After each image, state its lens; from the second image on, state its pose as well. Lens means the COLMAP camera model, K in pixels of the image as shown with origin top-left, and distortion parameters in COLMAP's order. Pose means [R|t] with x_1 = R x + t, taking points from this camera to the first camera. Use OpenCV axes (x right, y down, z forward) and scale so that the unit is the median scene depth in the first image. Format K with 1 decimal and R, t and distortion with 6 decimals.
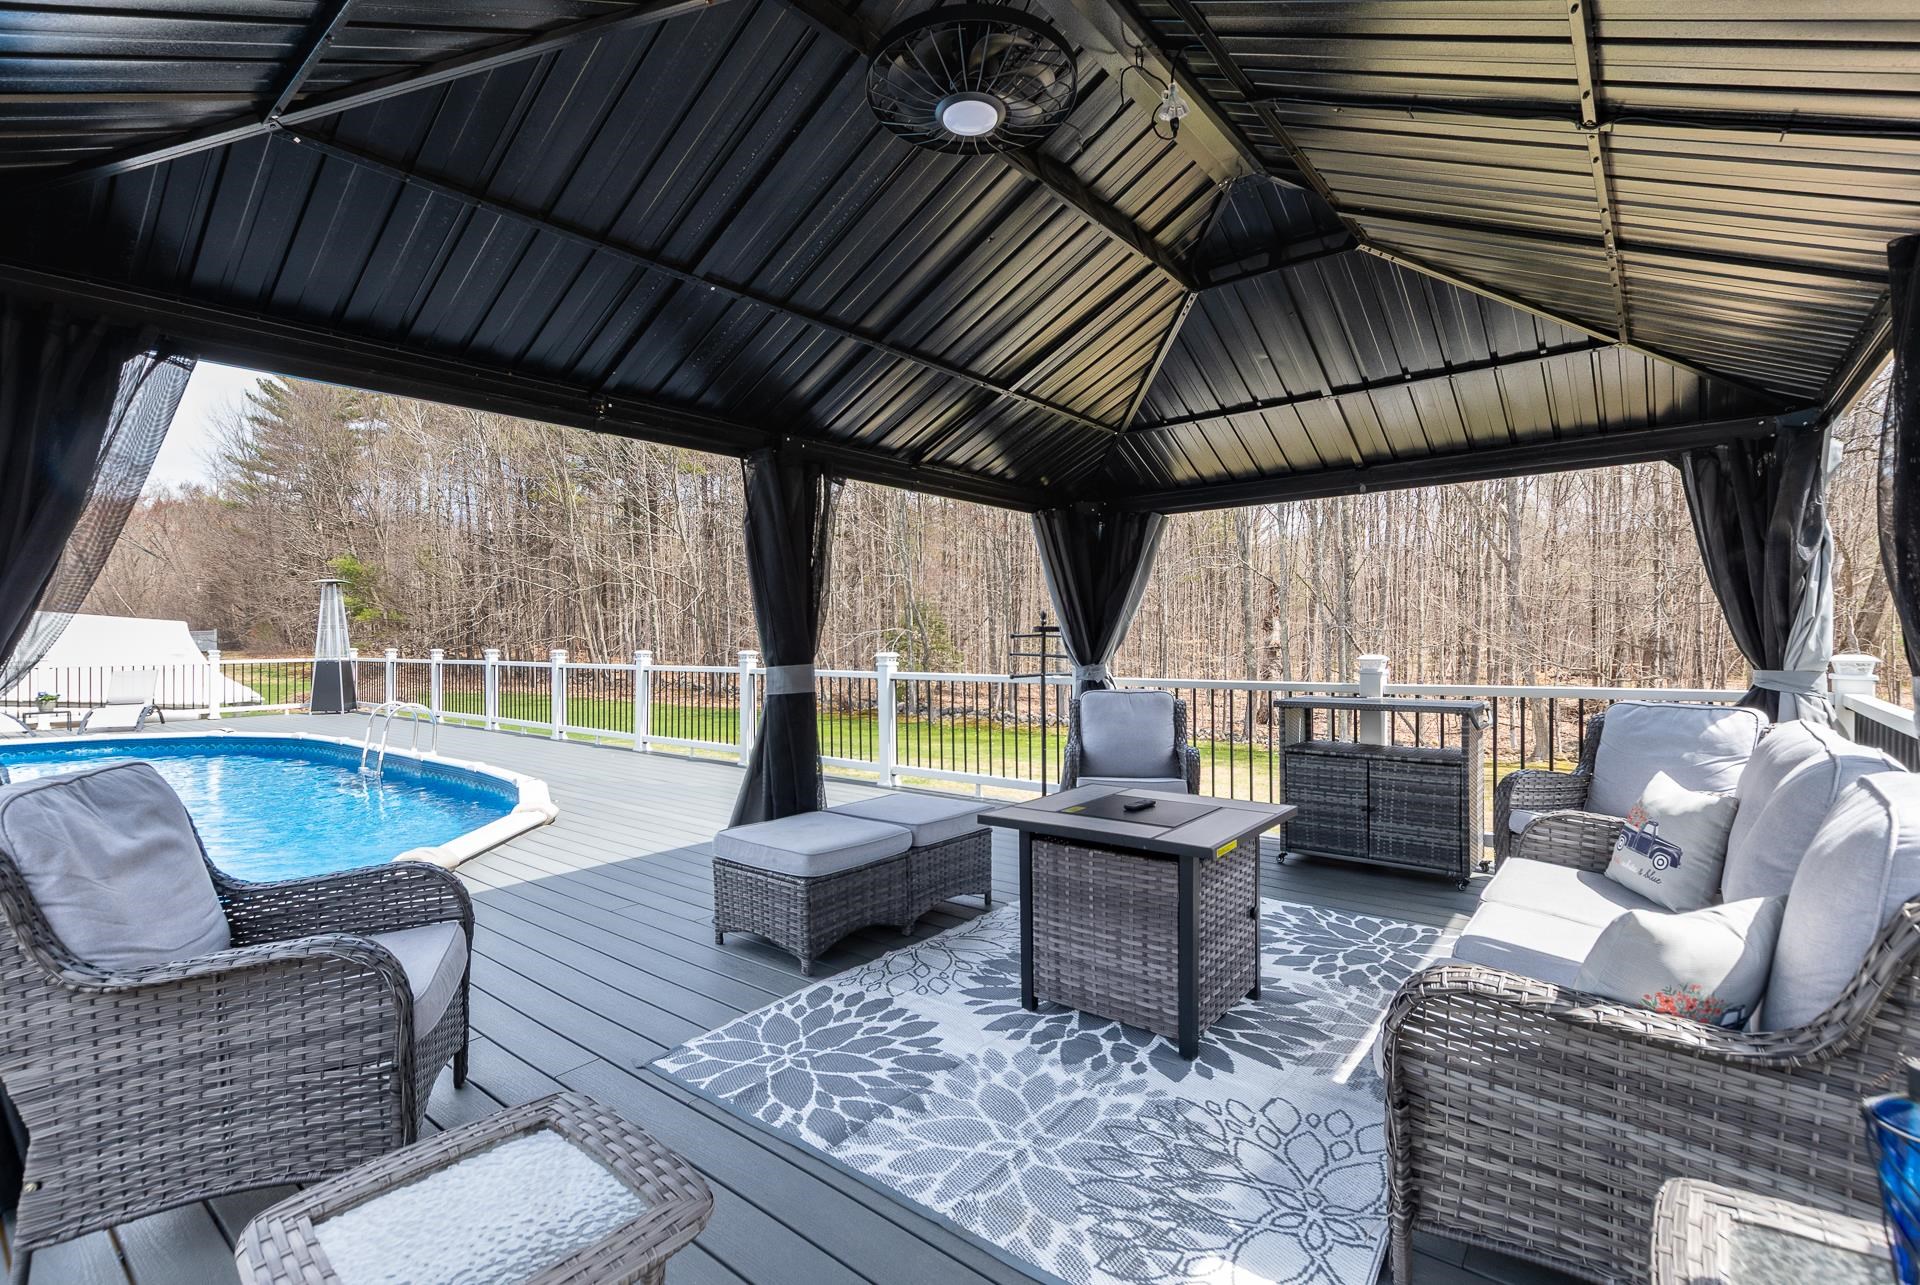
lens RADIAL K [[849.2, 0, 960.0], [0, 849.2, 642.5], [0, 0, 1]] dist [0.003059, 0.000100]
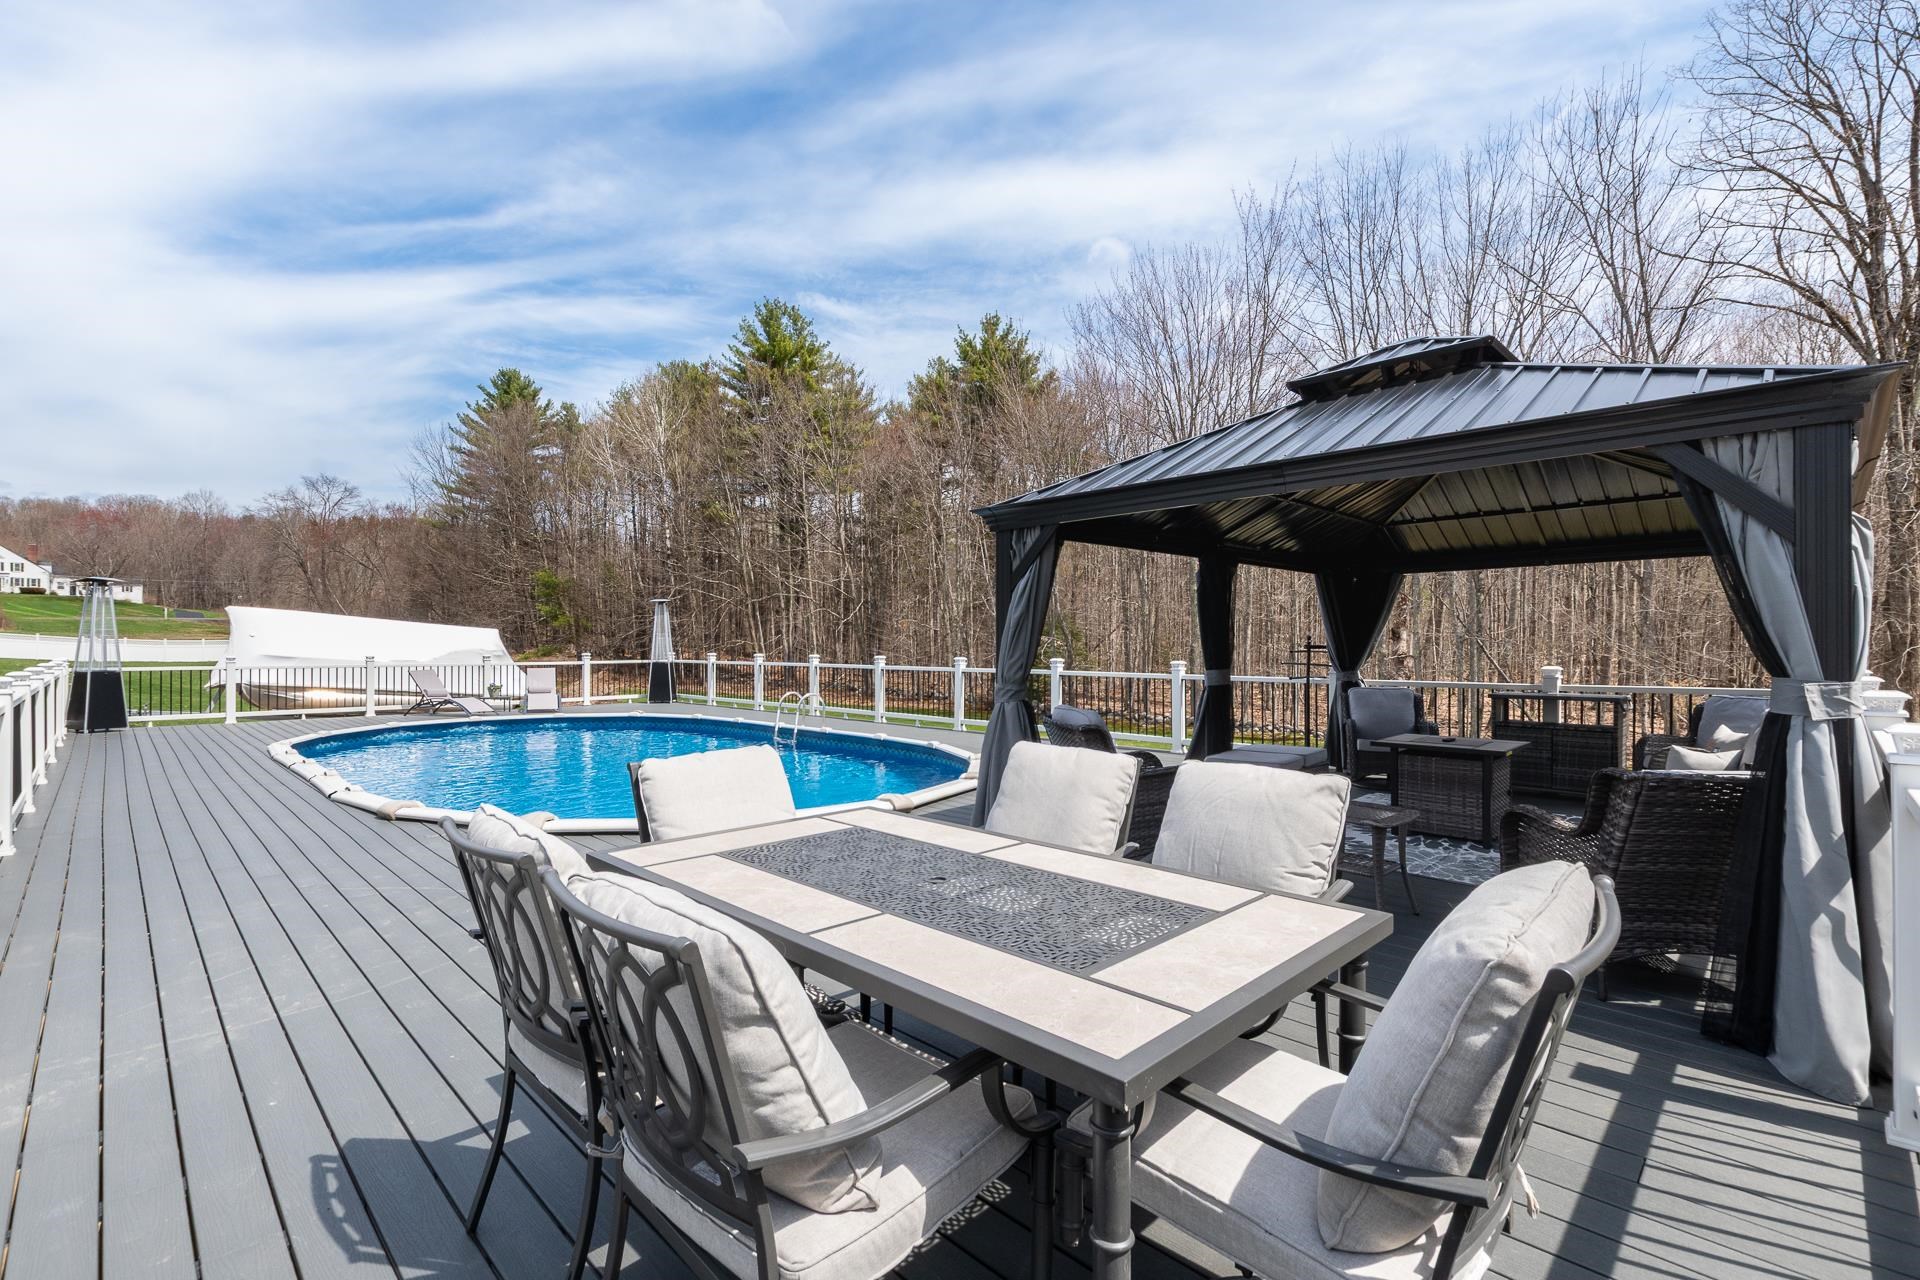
lens RADIAL K [[849.2, 0, 960.0], [0, 849.2, 640.0], [0, 0, 1]] dist [0.003059, 0.000100]
pose [[0.994851, 0.006297, -0.101157, -0.368962], [-0.007155, 0.999941, -0.008126, -0.011244], [0.101100, 0.008808, 0.994837, -0.565561]]
